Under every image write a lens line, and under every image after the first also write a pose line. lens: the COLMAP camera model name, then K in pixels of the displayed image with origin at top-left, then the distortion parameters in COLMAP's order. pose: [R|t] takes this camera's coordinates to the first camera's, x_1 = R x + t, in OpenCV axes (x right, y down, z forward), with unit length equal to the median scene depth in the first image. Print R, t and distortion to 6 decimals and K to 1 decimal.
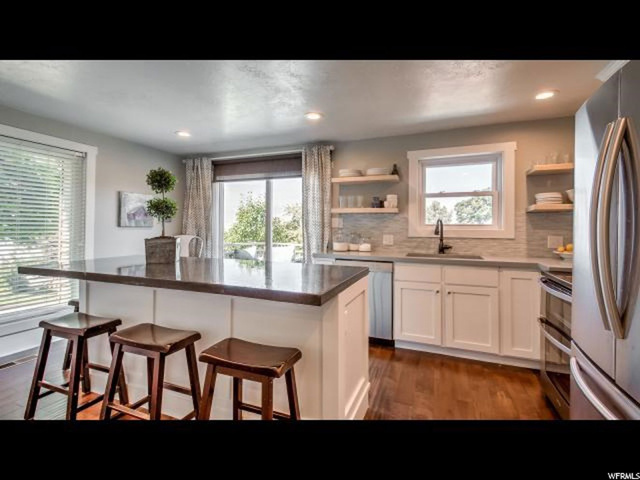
lens RADIAL K [[296.3, 0, 318.6], [0, 296.3, 237.6], [0, 0, 1]] dist [0.016036, -0.000400]
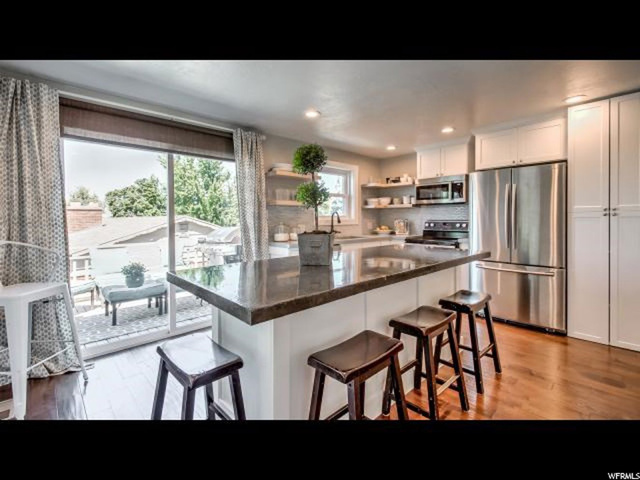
lens RADIAL K [[296.3, 0, 322.9], [0, 296.3, 220.9], [0, 0, 1]] dist [0.016036, -0.000400]
pose [[0.407767, -0.015879, 0.912948, -0.680759], [0.041858, 0.999123, -0.001318, -0.015883], [-0.912126, 0.038751, 0.408074, 0.376048]]
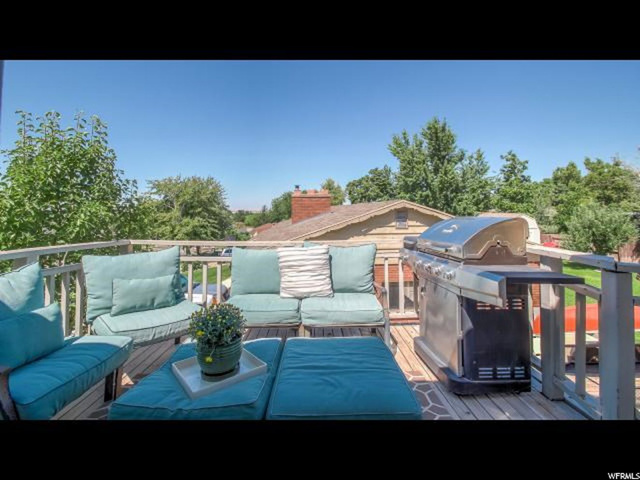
lens RADIAL K [[296.3, 0, 315.1], [0, 296.3, 200.5], [0, 0, 1]] dist [0.016036, -0.000400]
pose [[0.926767, 0.000692, 0.375636, -0.102674], [0.022704, 0.998067, -0.057853, -0.013090], [-0.374950, 0.062145, 0.924960, 0.911623]]
